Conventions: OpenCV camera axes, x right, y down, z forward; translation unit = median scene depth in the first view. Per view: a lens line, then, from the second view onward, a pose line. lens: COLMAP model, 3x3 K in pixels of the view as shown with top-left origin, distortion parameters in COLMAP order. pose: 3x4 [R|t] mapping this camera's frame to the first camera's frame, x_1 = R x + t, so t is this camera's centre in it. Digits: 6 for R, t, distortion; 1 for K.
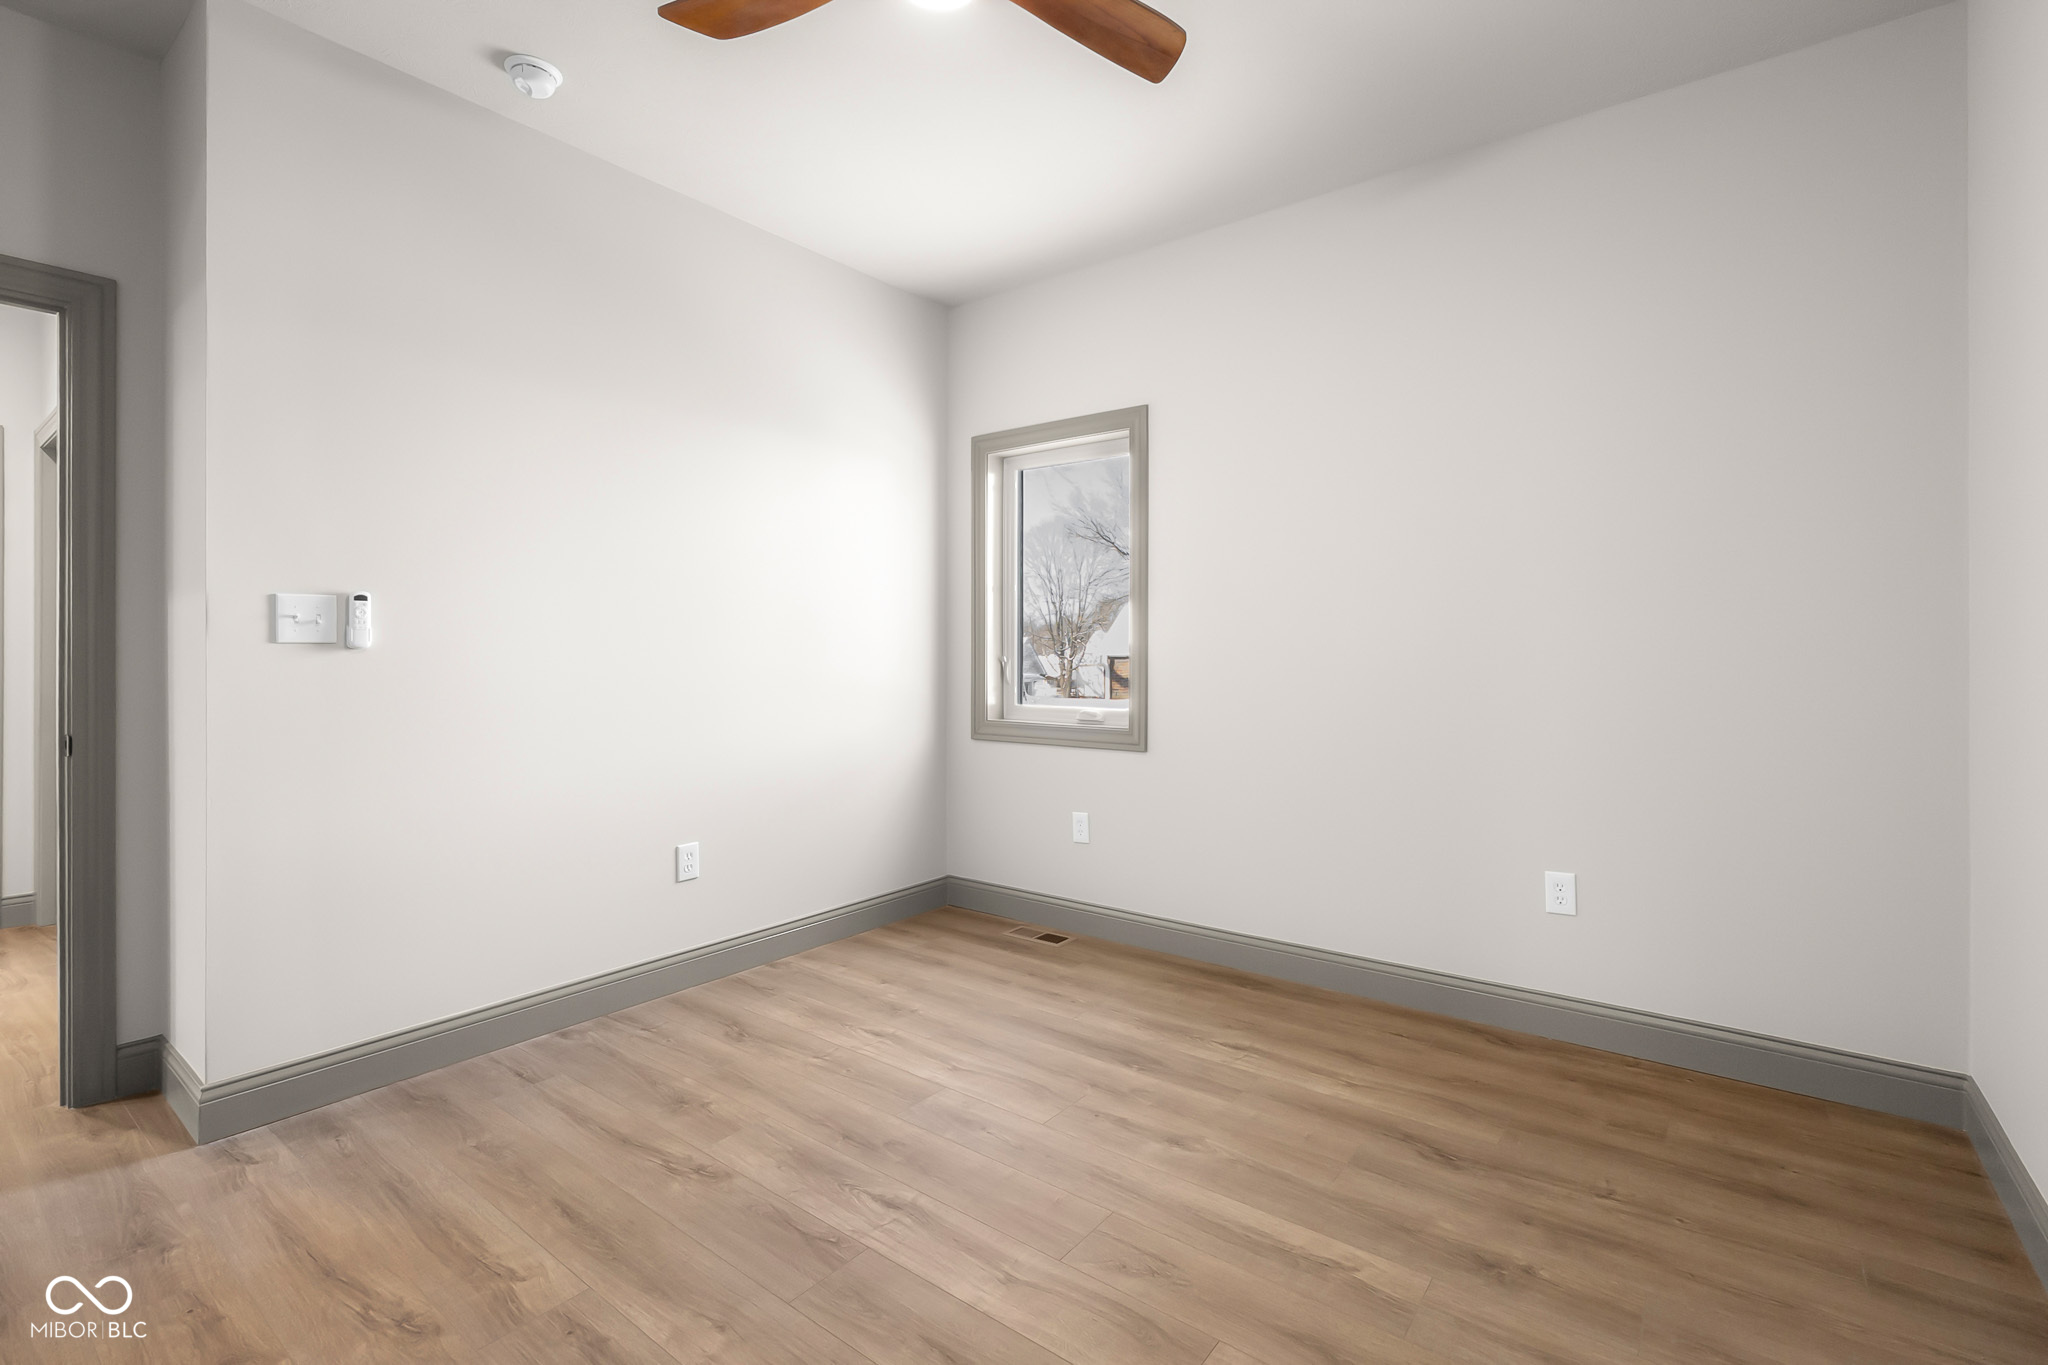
lens RADIAL K [[919.2, 0, 1020.3], [0, 919.2, 649.7], [0, 0, 1]] dist [-0.001386, -0.000032]
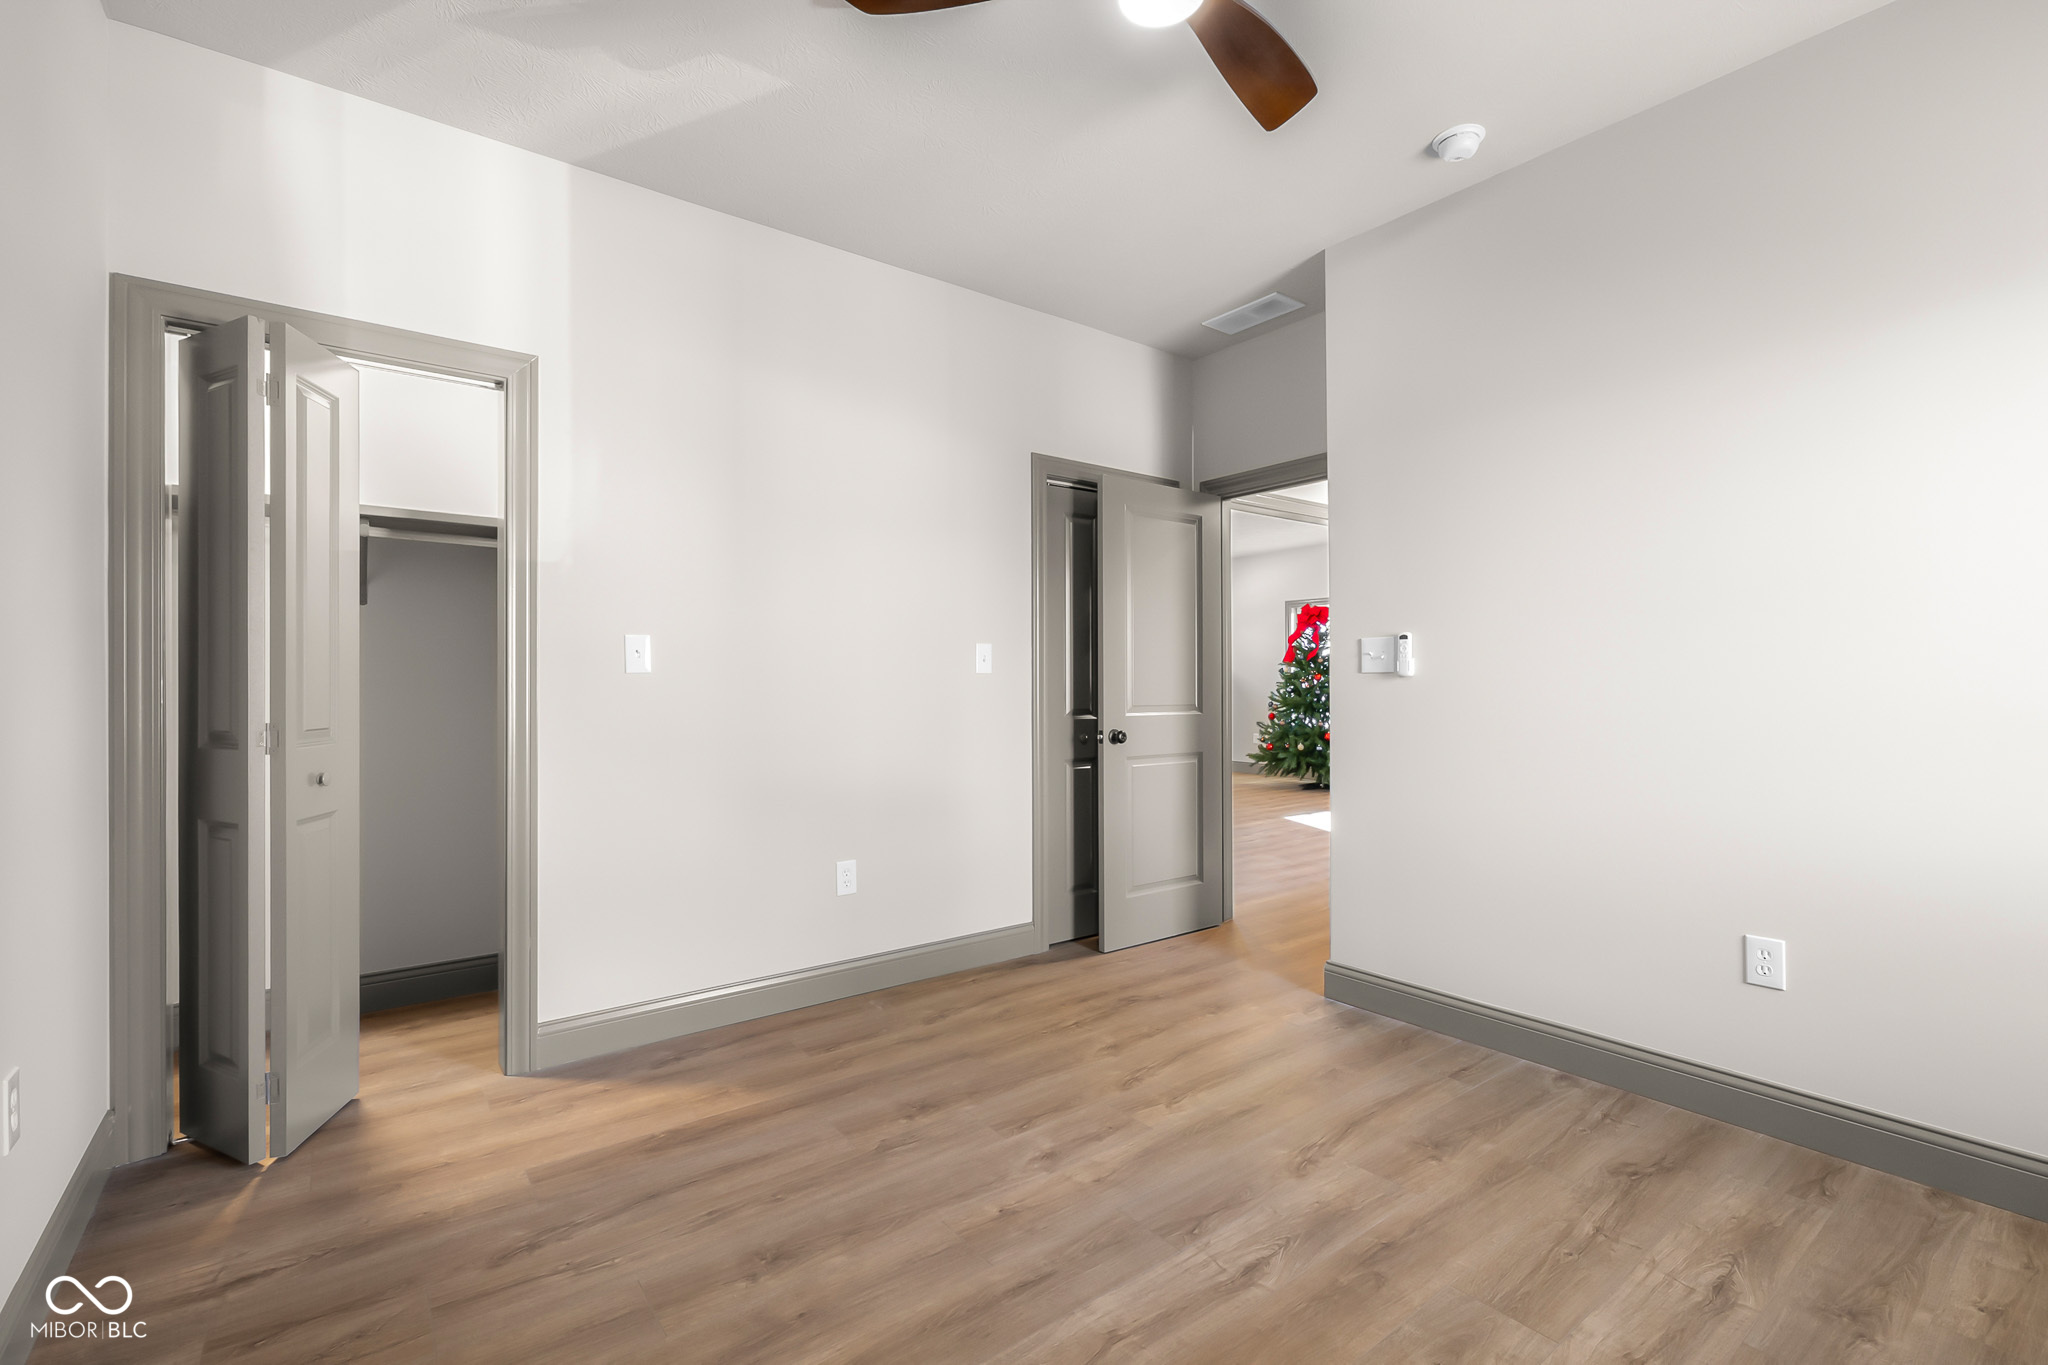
lens RADIAL K [[907.2, 0, 1026.2], [0, 907.2, 678.0], [0, 0, 1]] dist [-0.003390, 0.000335]
pose [[-0.253250, -0.003928, -0.967393, 0.646132], [0.007092, 0.999957, -0.005917, 0.004730], [0.967375, -0.008359, -0.253211, 0.809227]]
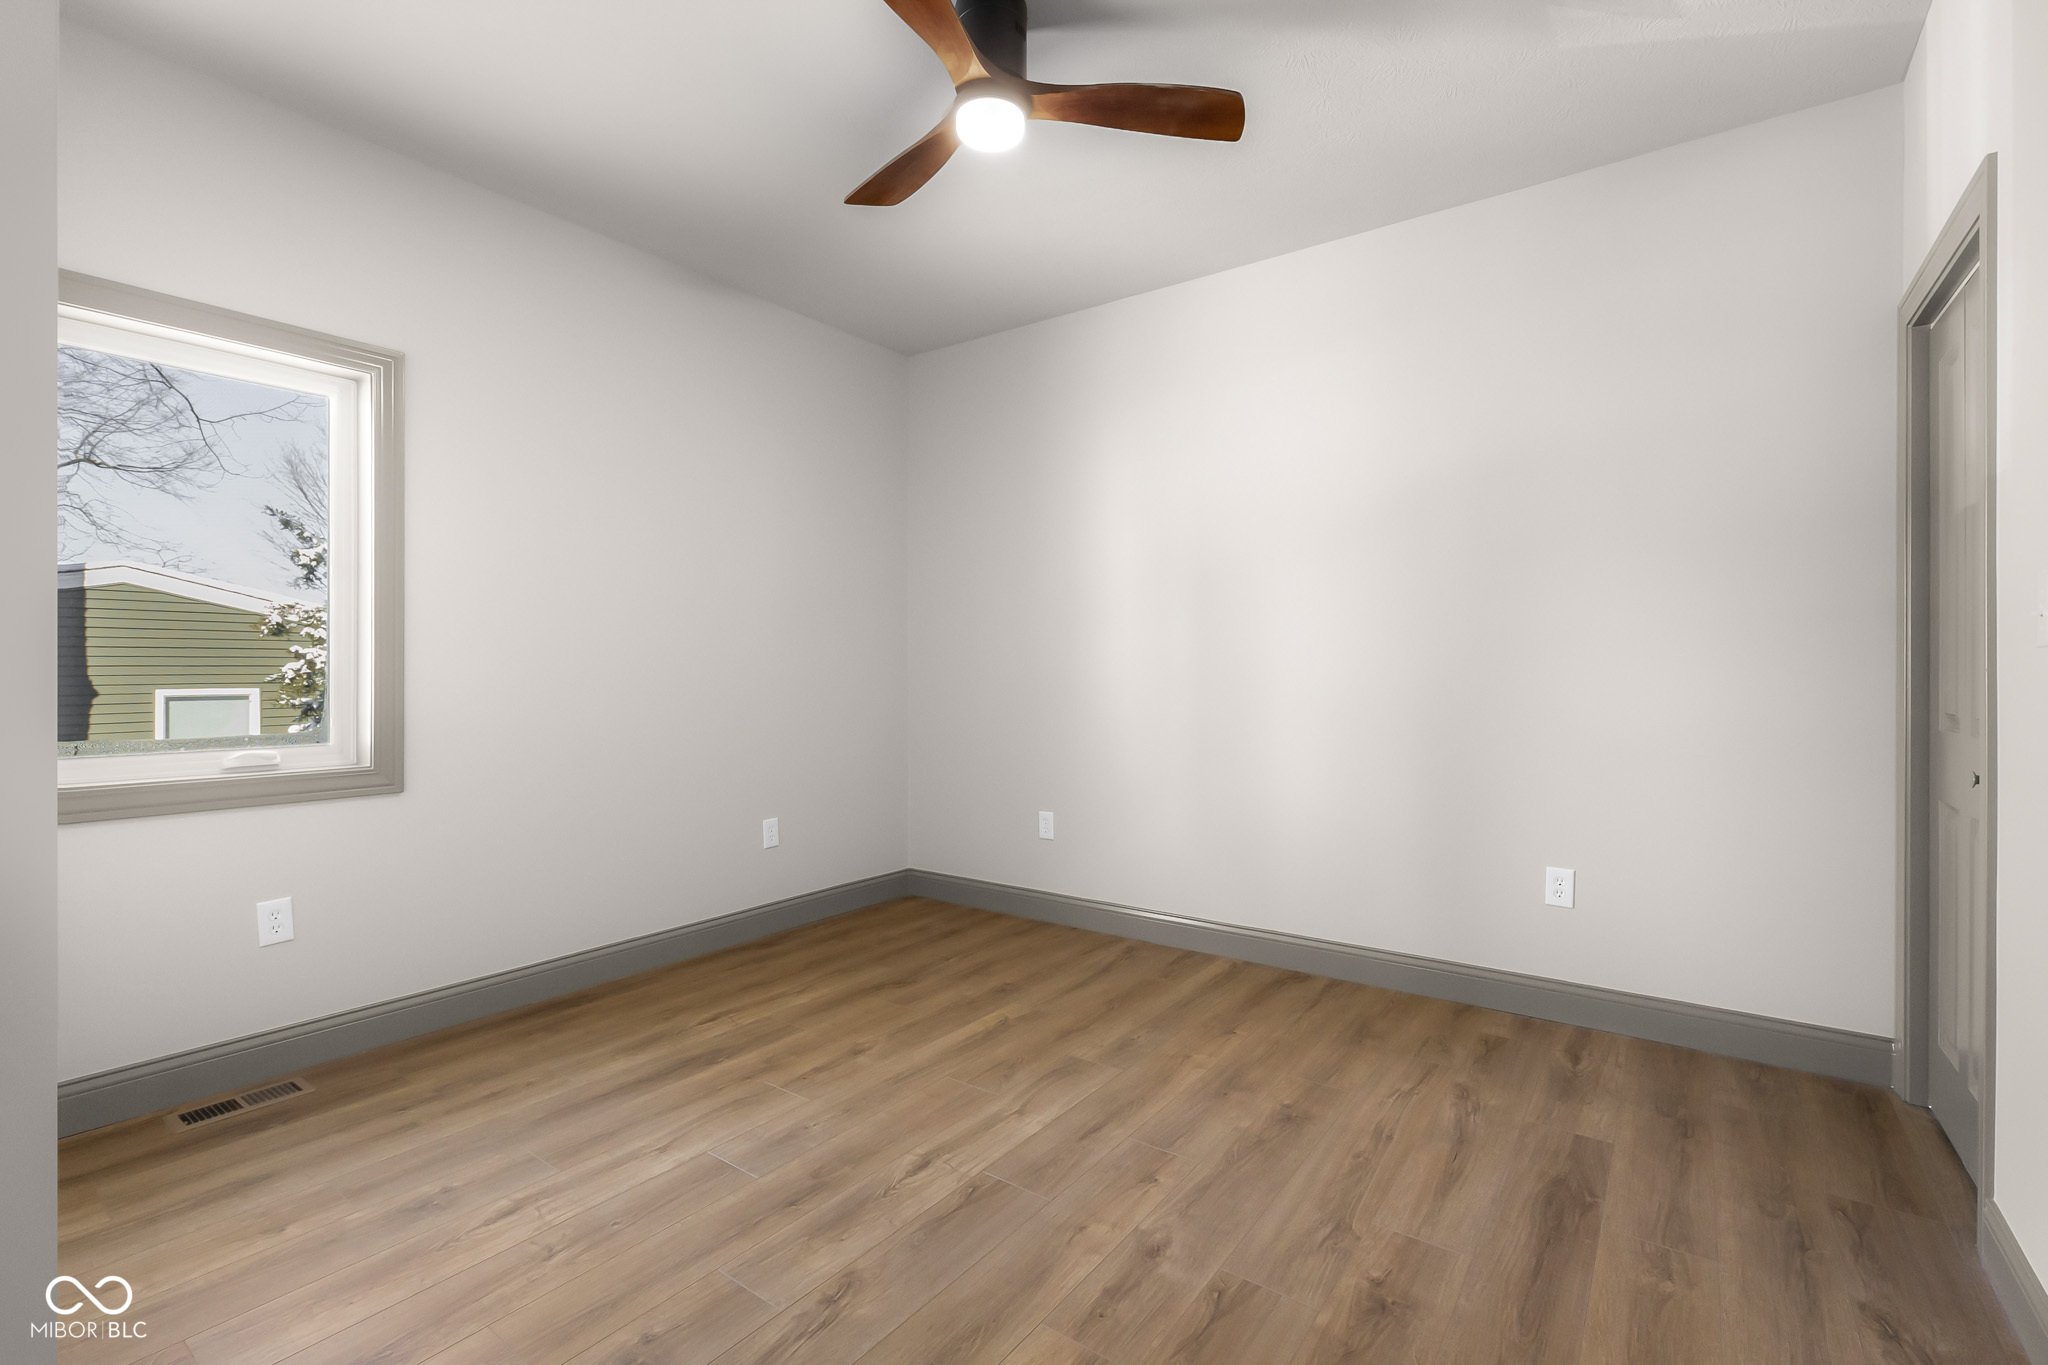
lens RADIAL K [[911.1, 0, 1024.5], [0, 911.1, 693.8], [0, 0, 1]] dist [0.000495, 0.000252]
pose [[-0.026258, -0.026496, 0.999304, -0.975381], [-0.004804, 0.999640, 0.026379, 0.004970], [-0.999644, -0.004108, -0.026376, 0.723081]]
